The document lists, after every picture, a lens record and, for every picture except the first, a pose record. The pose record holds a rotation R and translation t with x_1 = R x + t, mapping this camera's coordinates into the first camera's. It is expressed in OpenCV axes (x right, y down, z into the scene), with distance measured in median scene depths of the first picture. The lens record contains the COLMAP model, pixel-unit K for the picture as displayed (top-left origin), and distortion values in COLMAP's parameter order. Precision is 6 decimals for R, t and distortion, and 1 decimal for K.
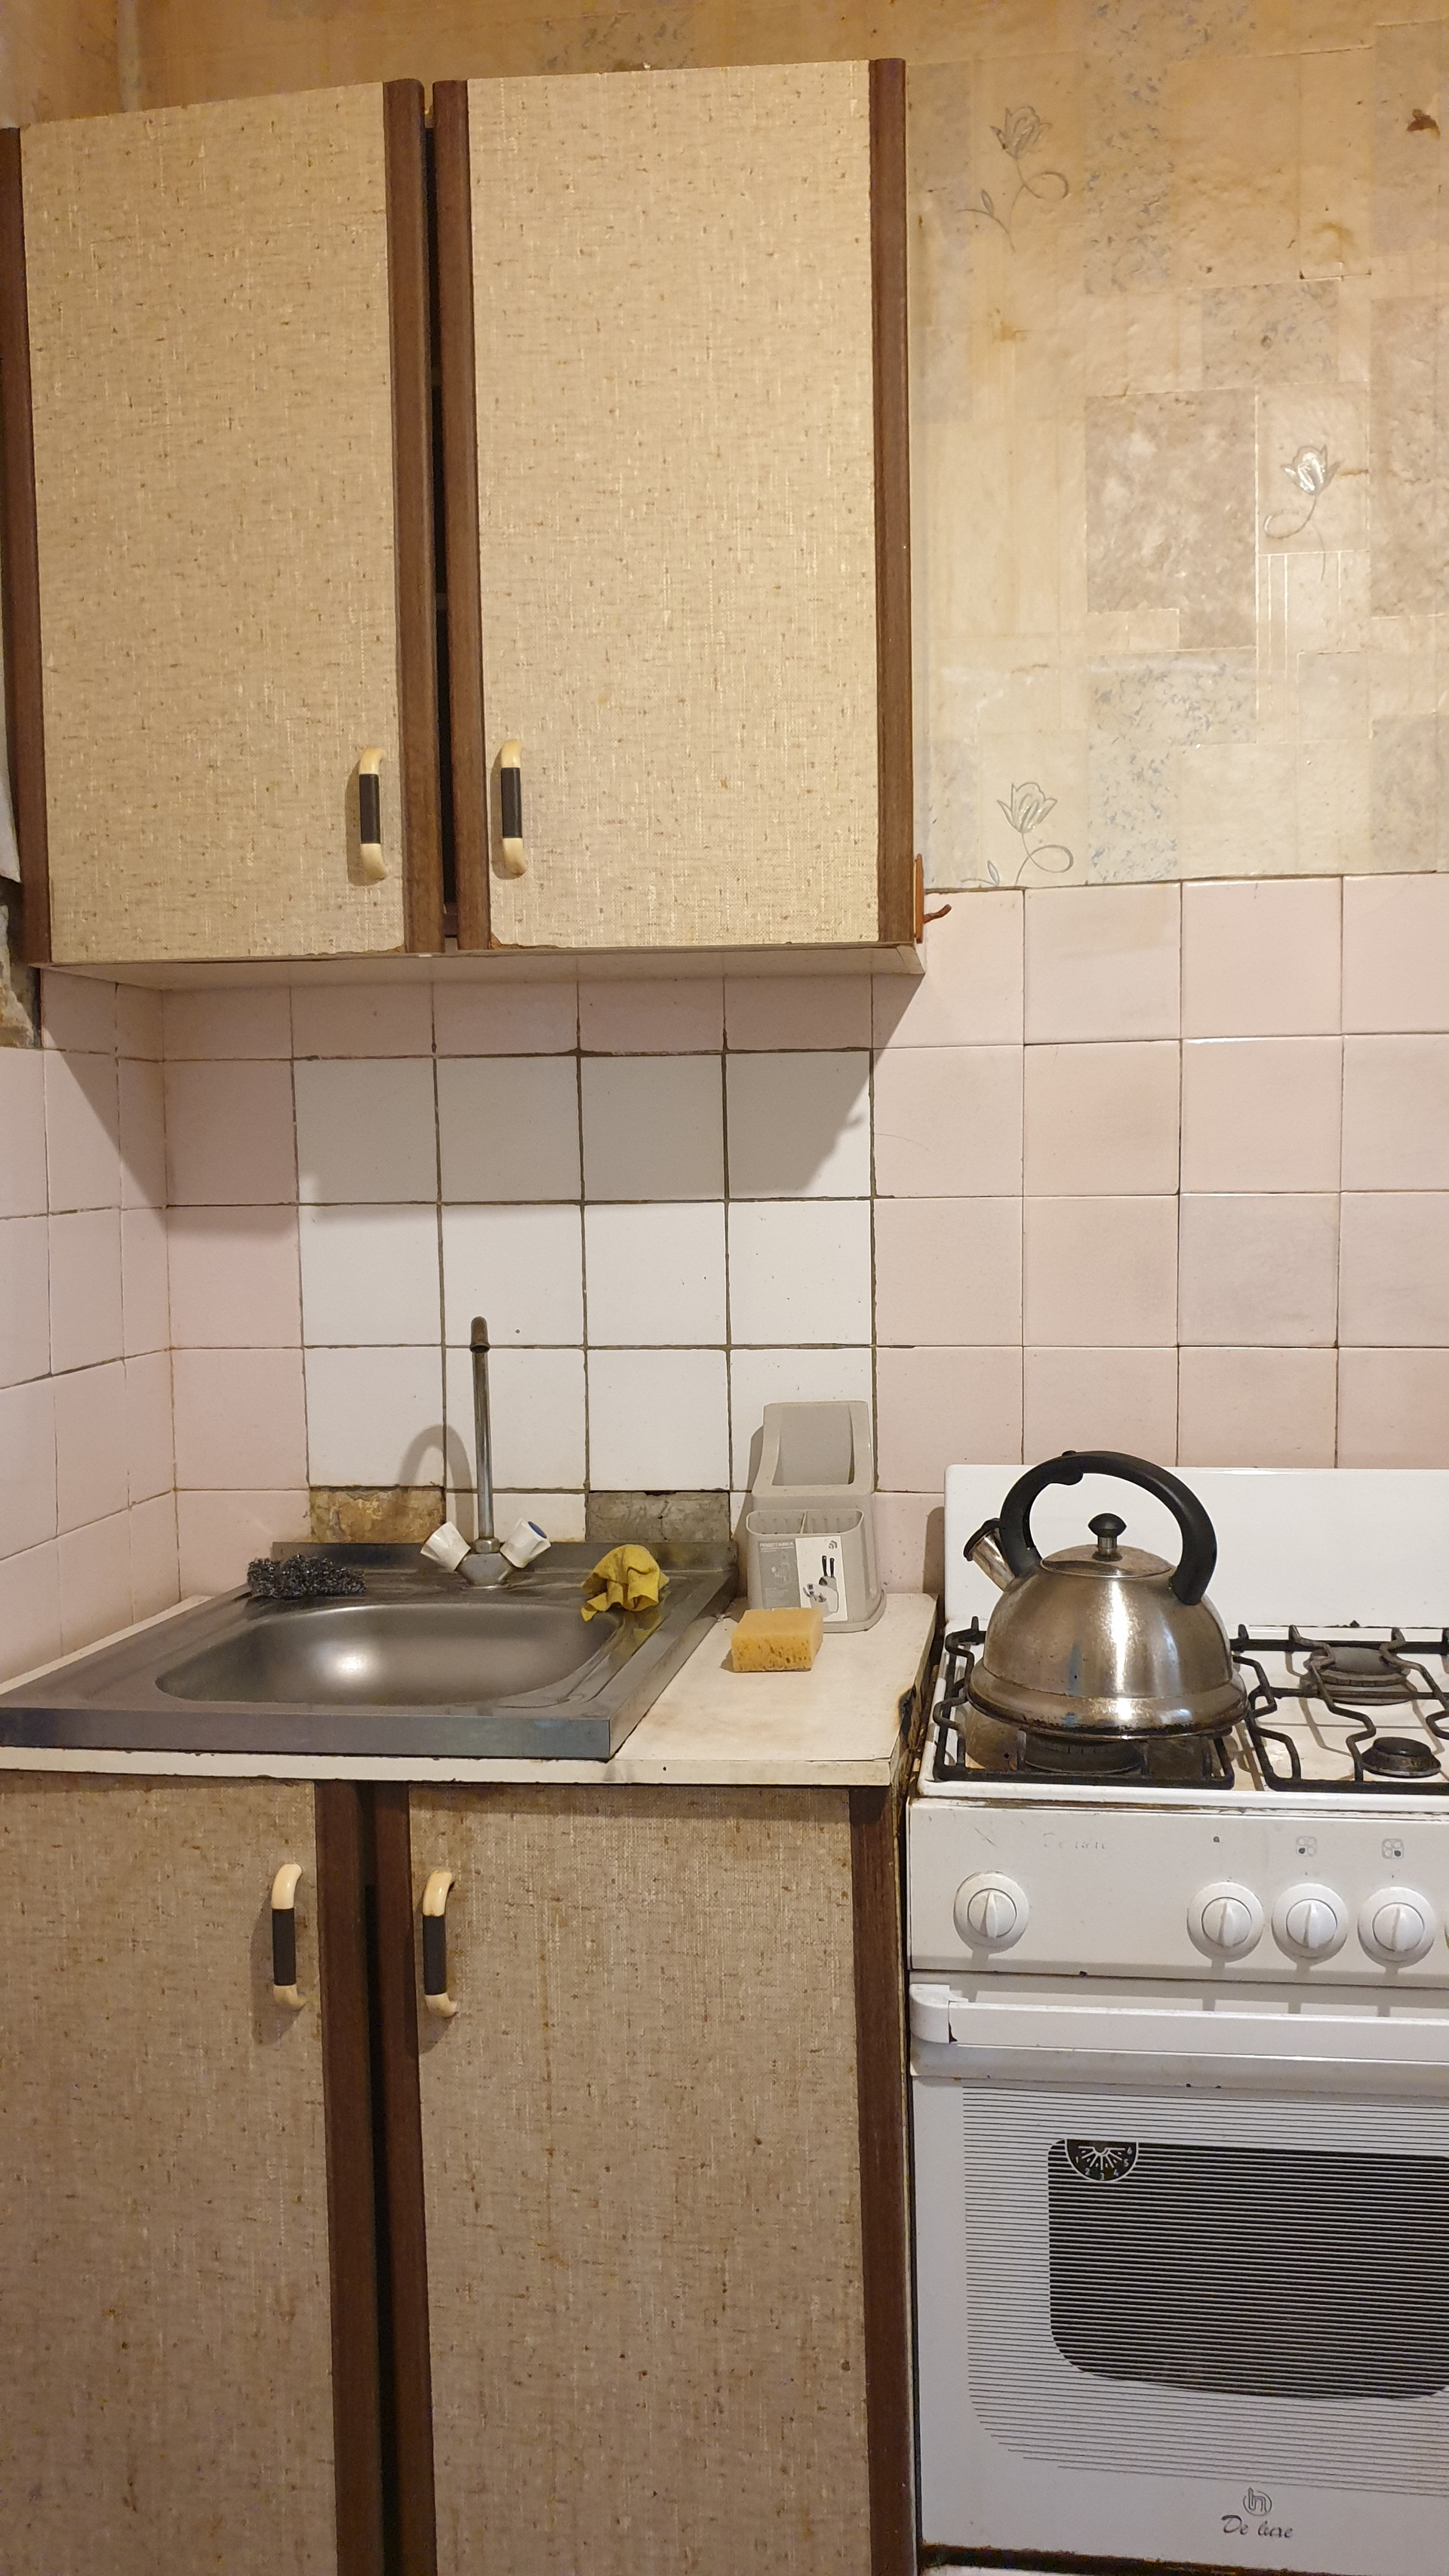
lens RADIAL K [[1908.2, 0, 818.5], [0, 1908.2, 1305.7], [0, 0, 1]] dist [-0.001330, 0.004511]
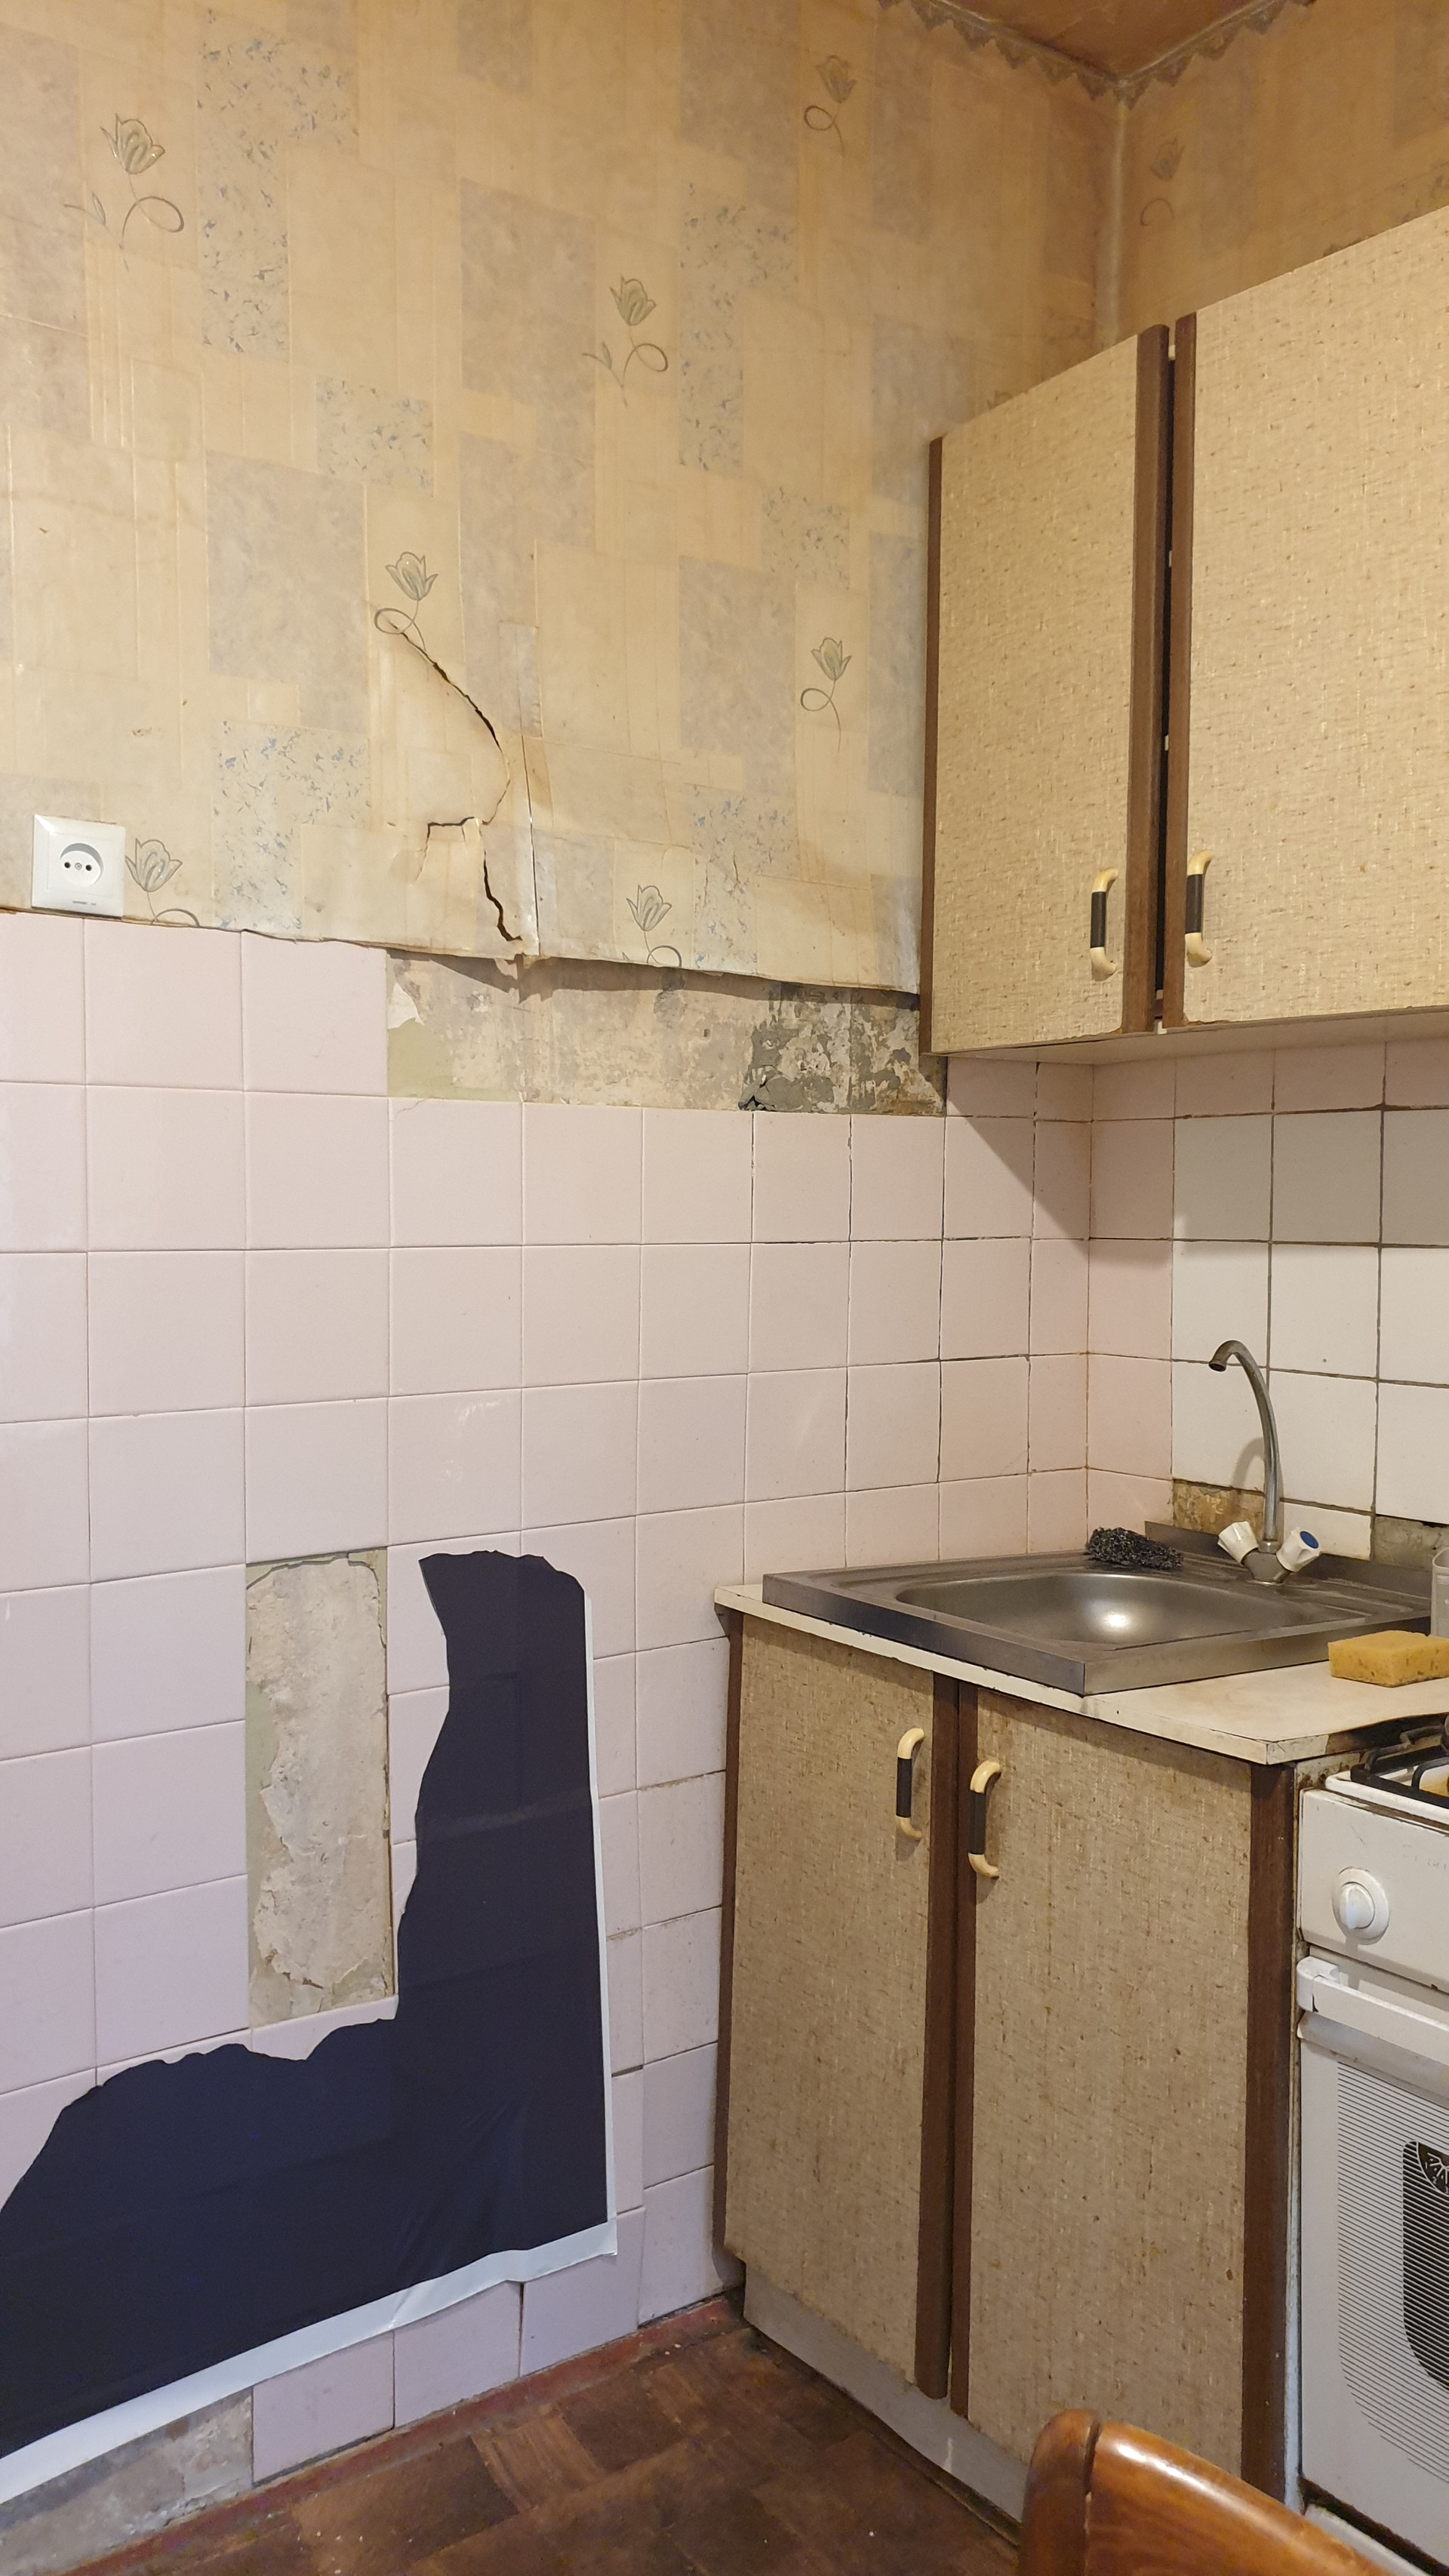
lens RADIAL K [[1932.1, 0, 748.2], [0, 1932.1, 1302.2], [0, 0, 1]] dist [-0.000805, 0.001199]
pose [[0.699159, 0.056602, -0.712723, 0.523900], [-0.071664, 0.997389, 0.008909, -0.008244], [0.711366, 0.044848, 0.701389, -0.028621]]
